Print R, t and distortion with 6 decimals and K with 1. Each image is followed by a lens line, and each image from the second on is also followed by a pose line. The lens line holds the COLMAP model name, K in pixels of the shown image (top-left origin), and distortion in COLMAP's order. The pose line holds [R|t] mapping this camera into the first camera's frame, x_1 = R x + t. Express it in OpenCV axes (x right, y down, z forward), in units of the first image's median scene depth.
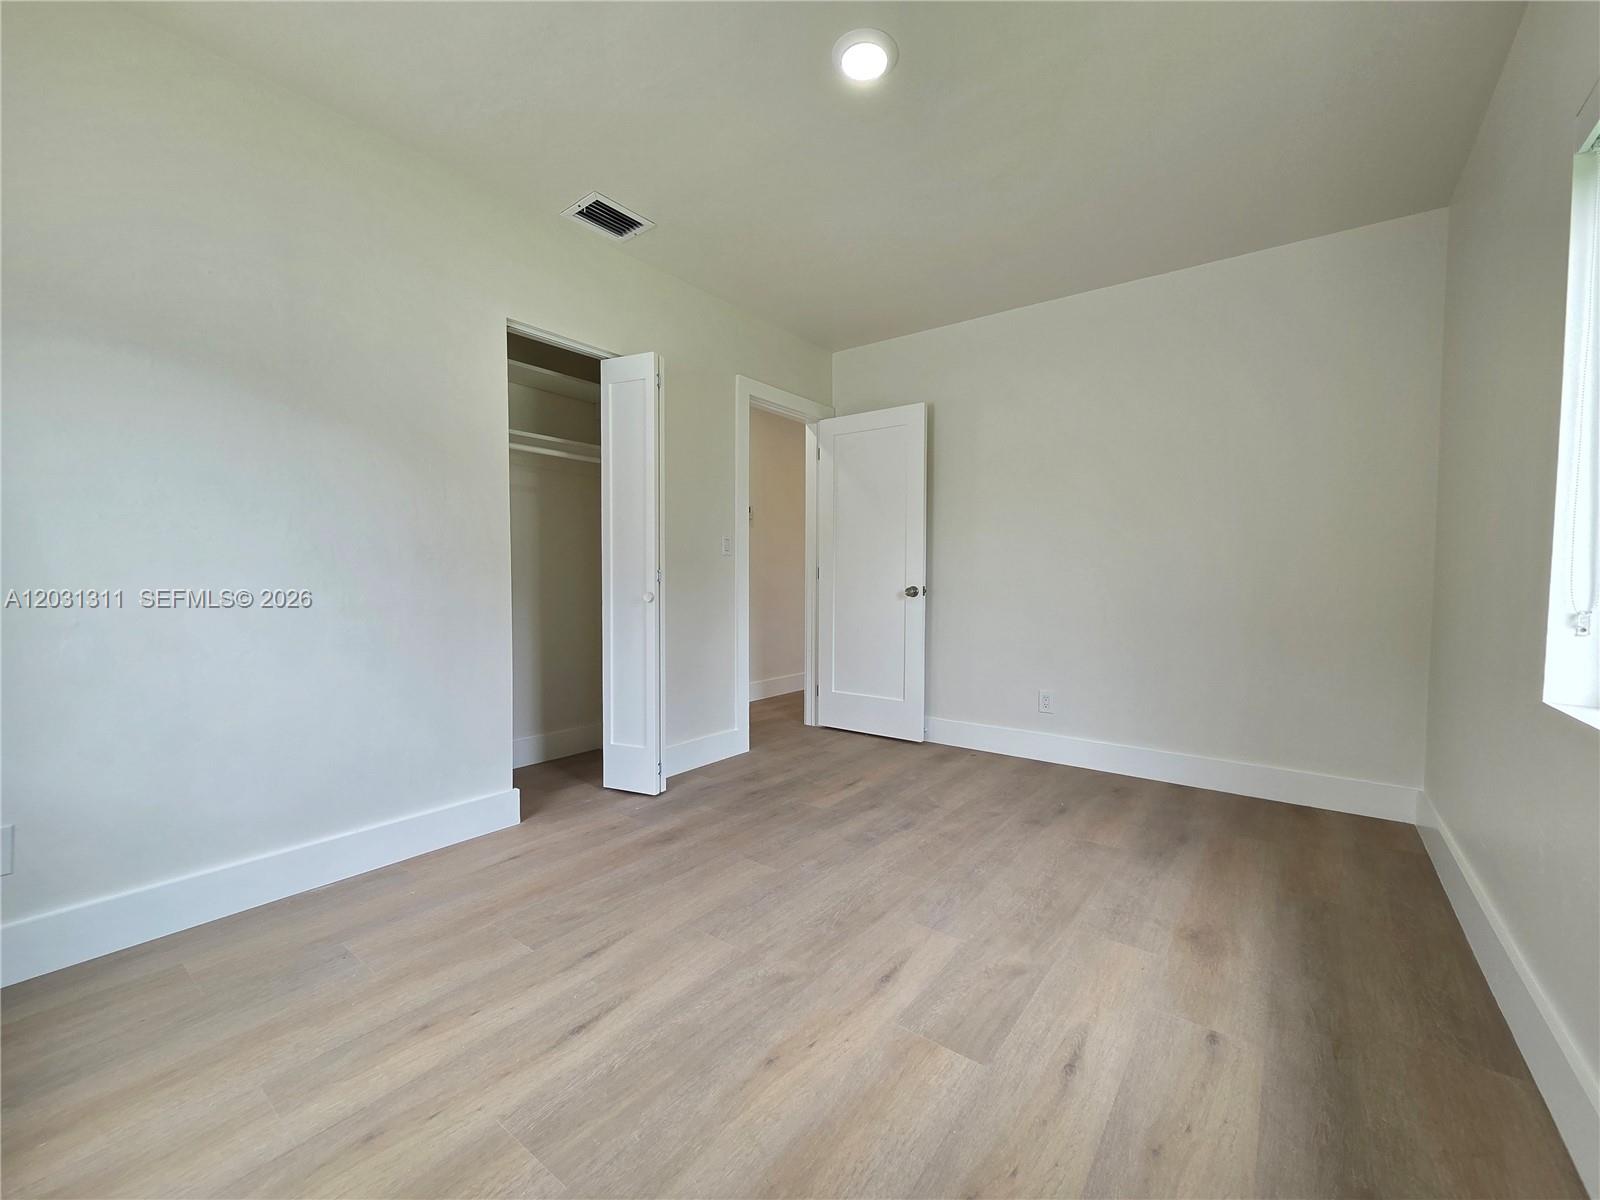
lens RADIAL K [[656.7, 0, 802.3], [0, 656.7, 600.4], [0, 0, 1]] dist [0.001437, -0.000169]
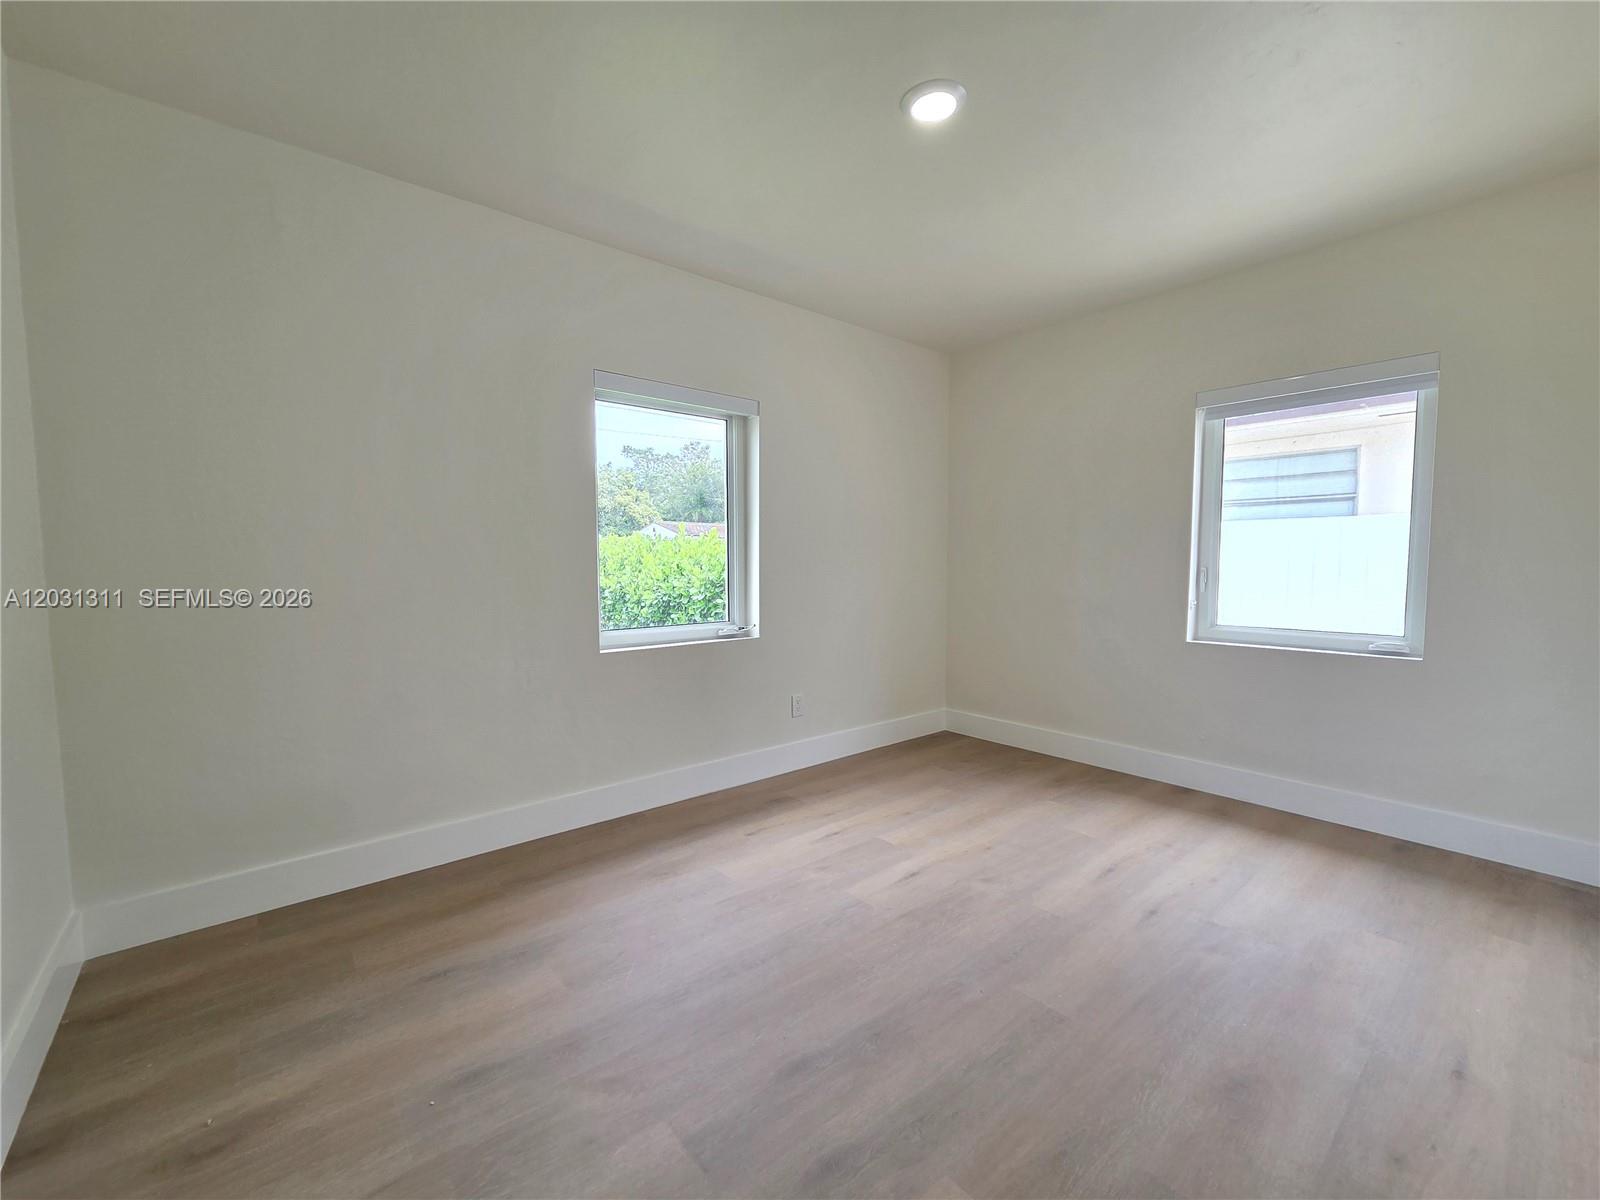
lens RADIAL K [[656.7, 0, 802.3], [0, 656.7, 600.4], [0, 0, 1]] dist [0.001437, -0.000169]
pose [[-0.976718, -0.017387, 0.213820, 0.067362], [0.003208, 0.995415, 0.095599, -0.164805], [-0.214502, 0.094060, -0.972184, 2.345777]]
